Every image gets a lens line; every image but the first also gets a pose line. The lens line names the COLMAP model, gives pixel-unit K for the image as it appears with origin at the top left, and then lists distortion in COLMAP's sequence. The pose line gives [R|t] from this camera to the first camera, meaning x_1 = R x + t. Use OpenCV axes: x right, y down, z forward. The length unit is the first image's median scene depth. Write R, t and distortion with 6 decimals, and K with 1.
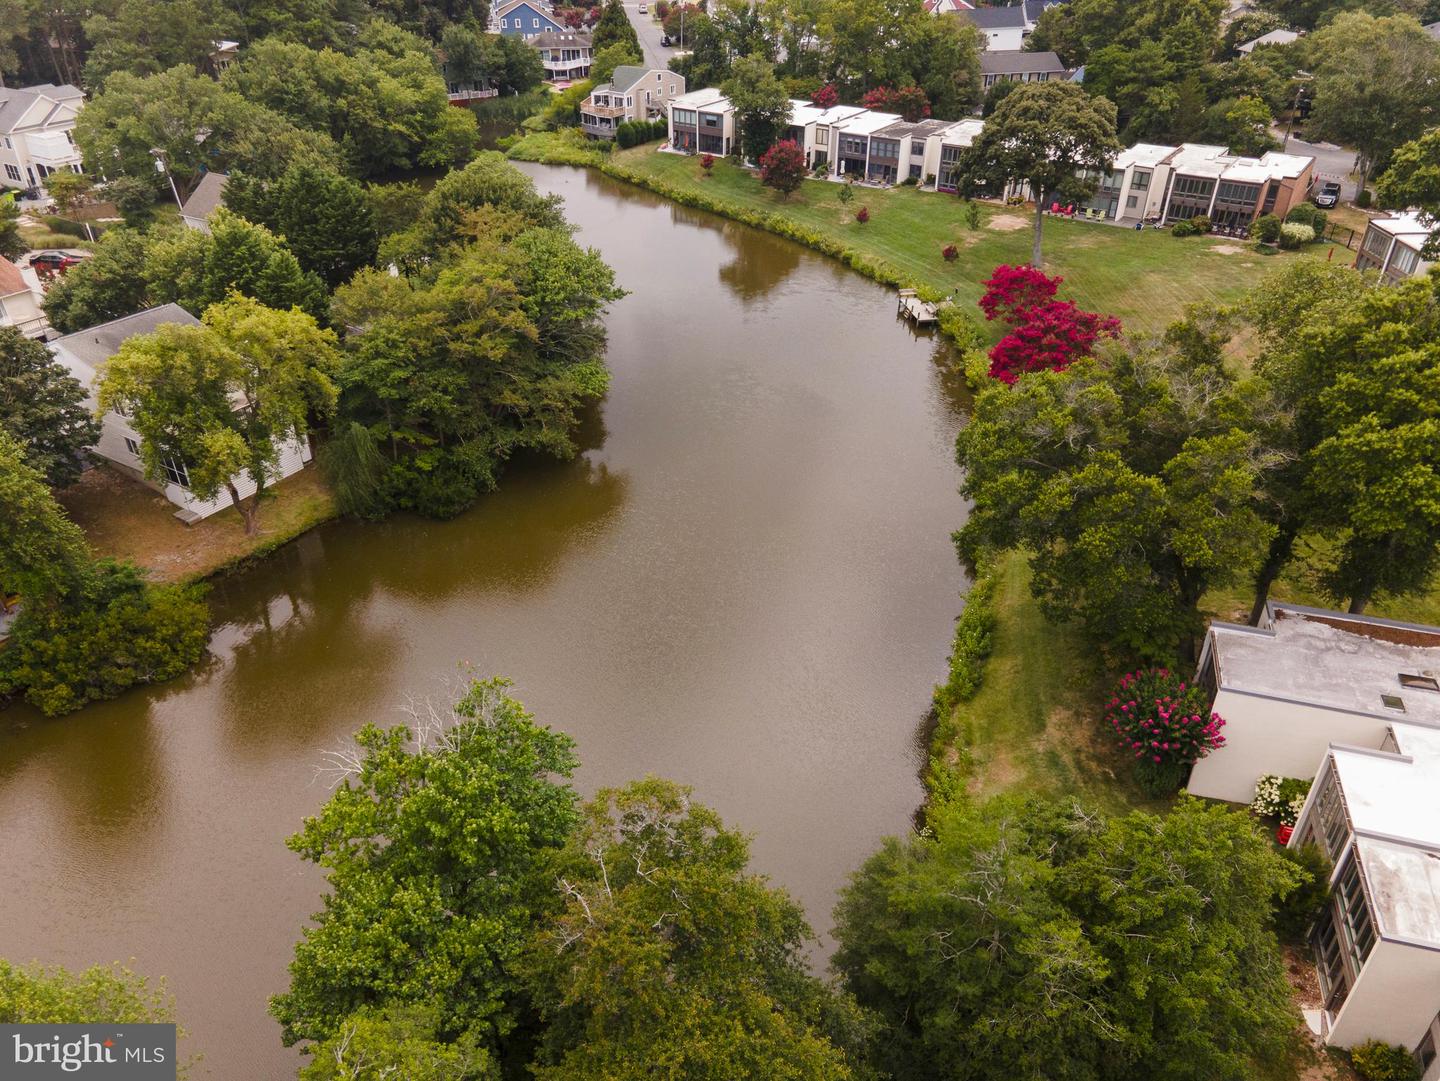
lens RADIAL K [[1025.9, 0, 720.0], [0, 1025.9, 540.5], [0, 0, 1]] dist [0.004244, 0.060111]
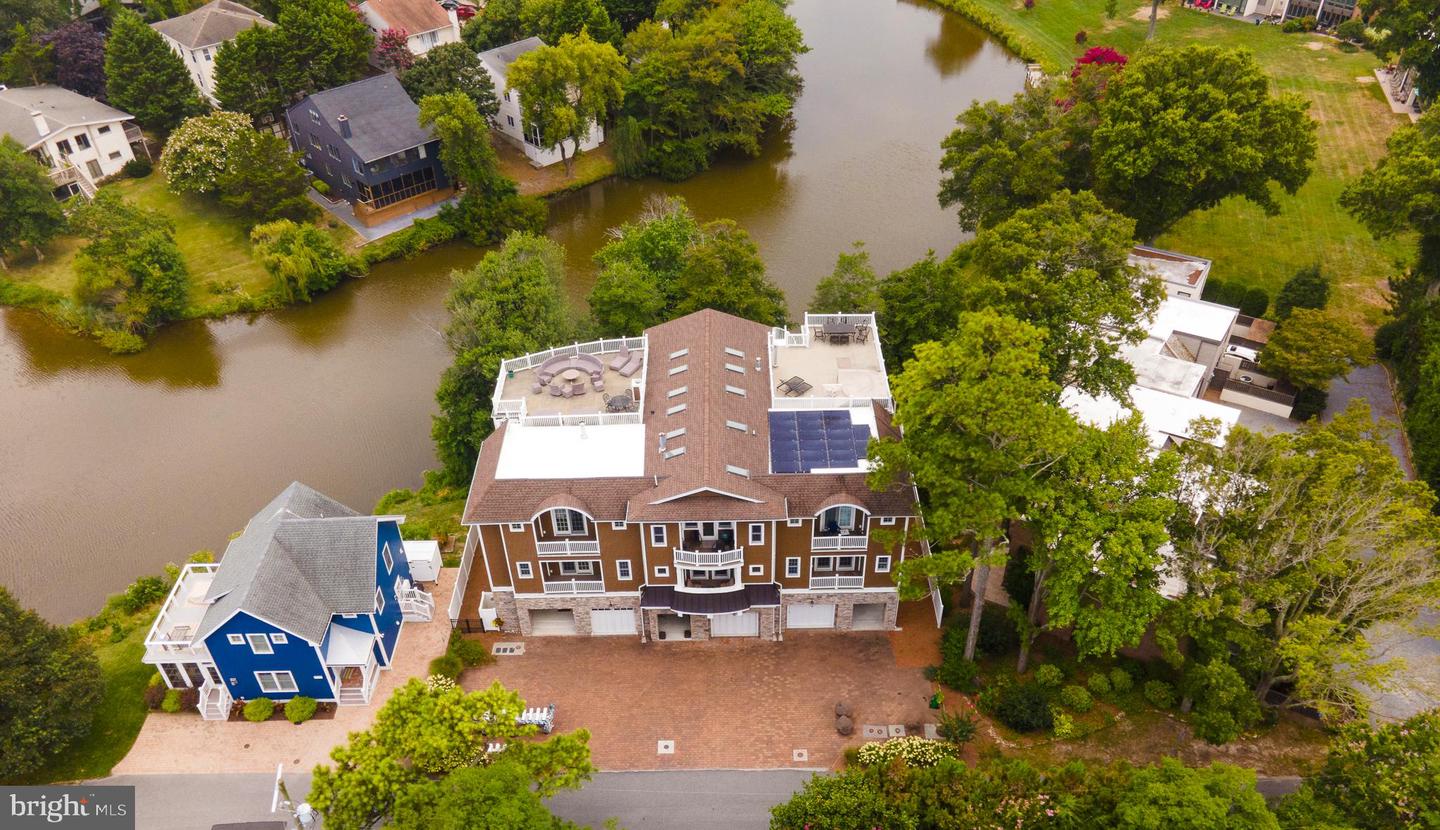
lens RADIAL K [[1107.4, 0, 725.8], [0, 1107.4, 530.8], [0, 0, 1]] dist [0.040038, -0.006333]
pose [[0.966472, 0.152495, -0.206585, 0.269424], [-0.120524, 0.979825, 0.159429, 0.233971], [0.226729, -0.129185, 0.965352, -0.796571]]
